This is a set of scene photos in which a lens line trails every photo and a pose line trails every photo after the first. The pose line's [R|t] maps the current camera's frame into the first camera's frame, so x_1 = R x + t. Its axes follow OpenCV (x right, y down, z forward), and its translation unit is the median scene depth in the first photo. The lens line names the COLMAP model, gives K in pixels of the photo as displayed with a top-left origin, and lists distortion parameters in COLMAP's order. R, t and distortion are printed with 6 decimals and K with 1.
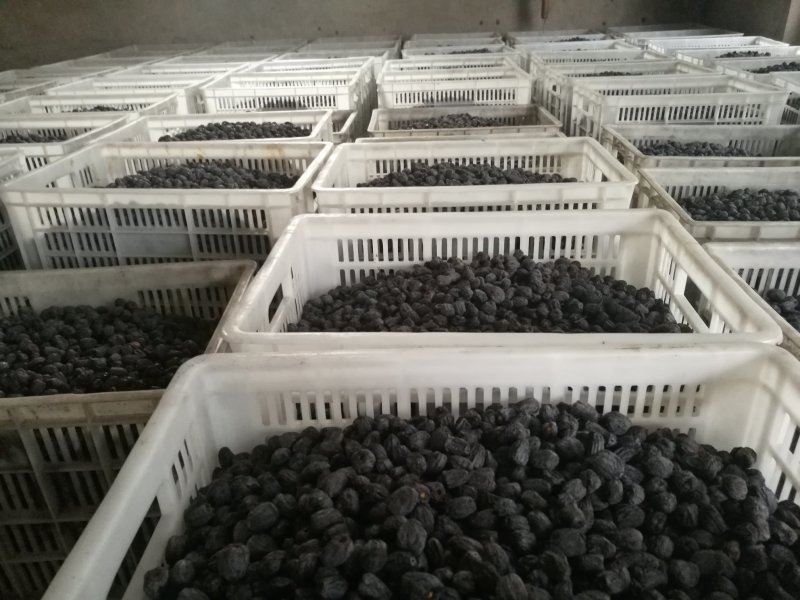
lens RADIAL K [[636.0, 0, 400.0], [0, 636.0, 300.0], [0, 0, 1]] dist [-0.014210, -0.001658]
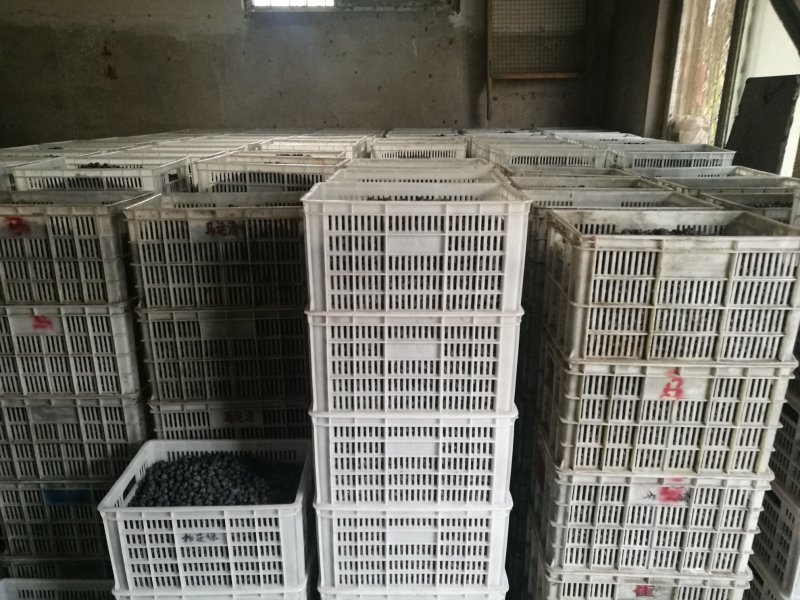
lens RADIAL K [[638.6, 0, 399.8], [0, 638.6, 317.2], [0, 0, 1]] dist [0.004043, 0.067048]
pose [[0.999178, 0.023502, 0.033038, -0.005940], [-0.018566, 0.989620, -0.142502, 0.376268], [-0.036044, 0.141771, 0.989243, -0.638118]]
